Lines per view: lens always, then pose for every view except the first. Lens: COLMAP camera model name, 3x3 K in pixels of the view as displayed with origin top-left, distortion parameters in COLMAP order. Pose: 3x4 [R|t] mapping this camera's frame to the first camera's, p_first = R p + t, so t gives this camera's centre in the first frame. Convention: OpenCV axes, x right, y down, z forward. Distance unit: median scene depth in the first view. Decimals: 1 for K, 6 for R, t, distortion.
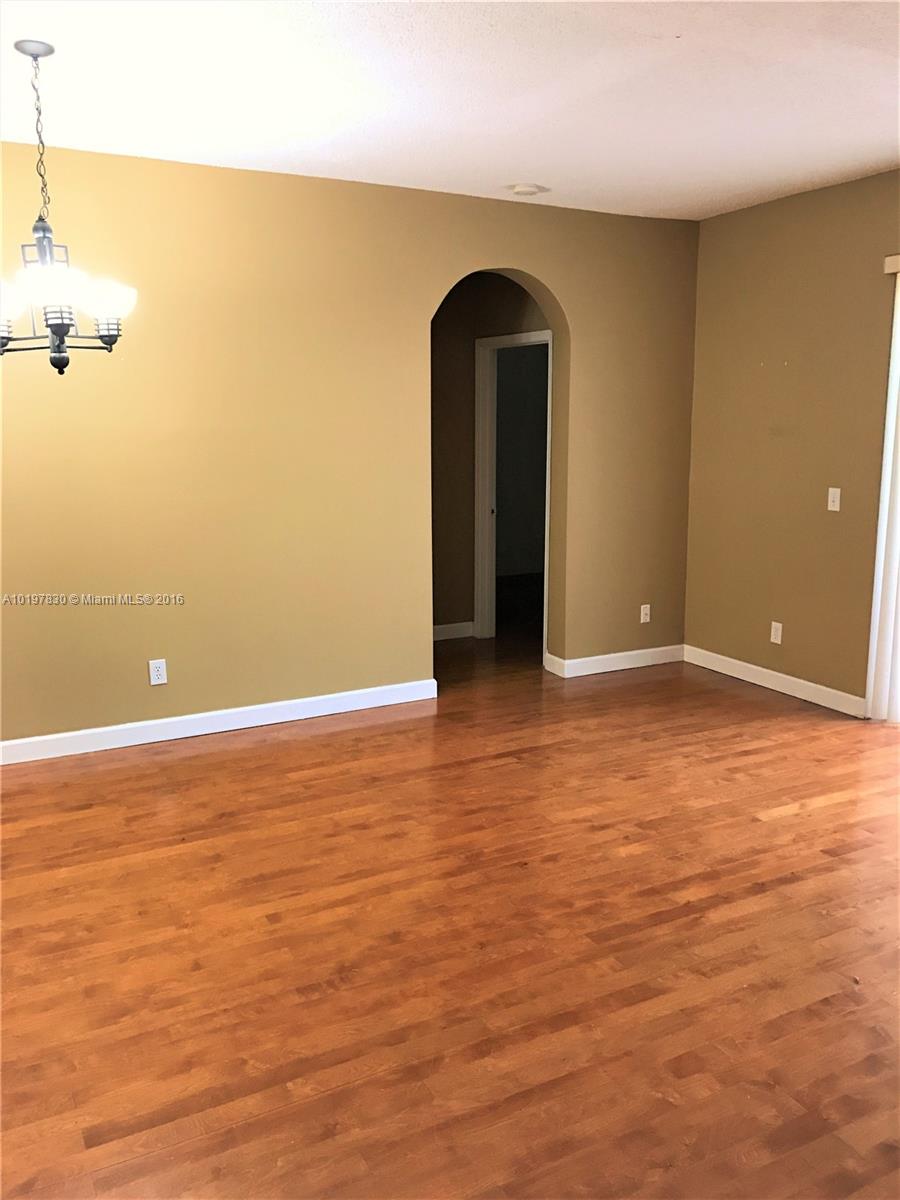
lens RADIAL K [[984.0, 0, 460.2], [0, 984.0, 602.8], [0, 0, 1]] dist [0.030621, -0.039978]
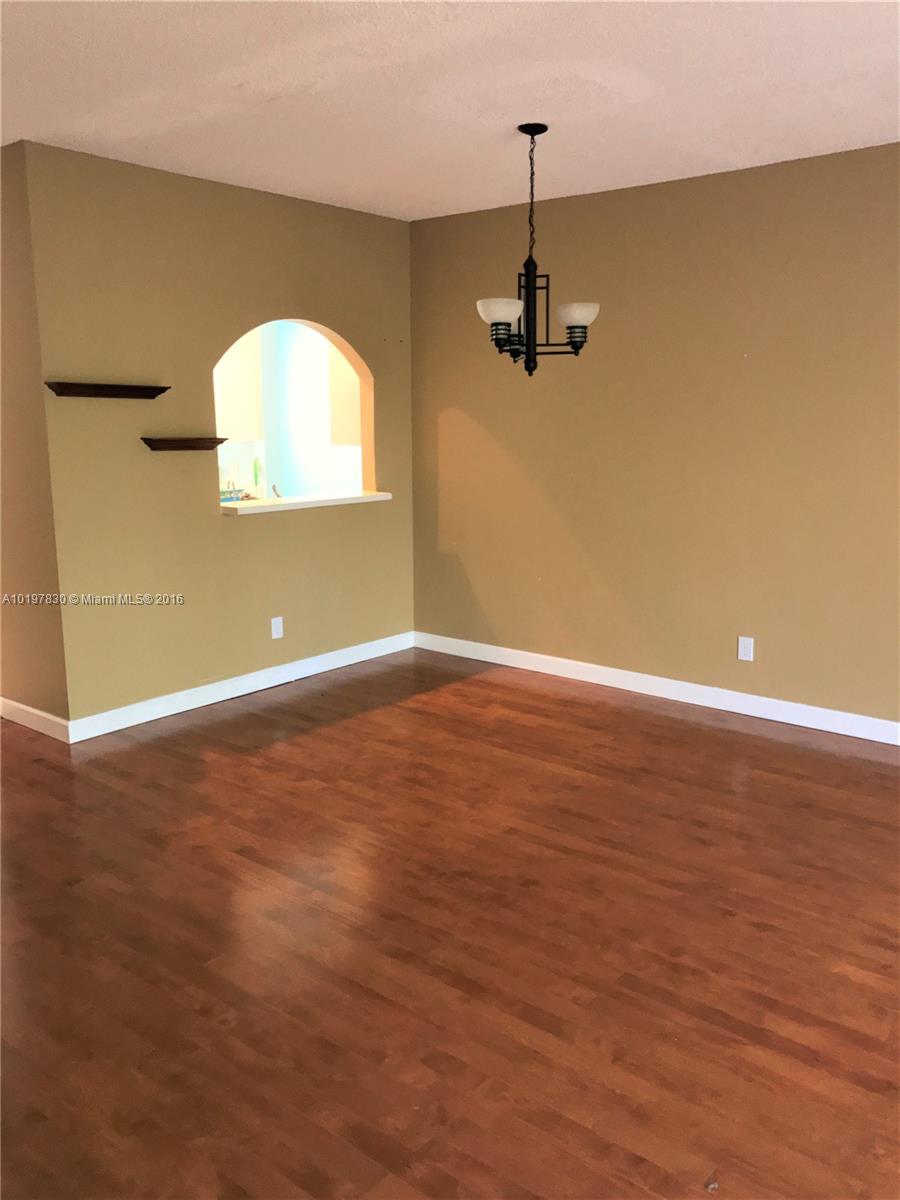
lens RADIAL K [[984.0, 0, 459.3], [0, 984.0, 595.2], [0, 0, 1]] dist [0.030621, -0.039978]
pose [[0.378153, 0.174509, -0.909146, 0.711413], [-0.176656, 0.977628, 0.114175, -0.070637], [0.908731, 0.117430, 0.400521, 0.383487]]
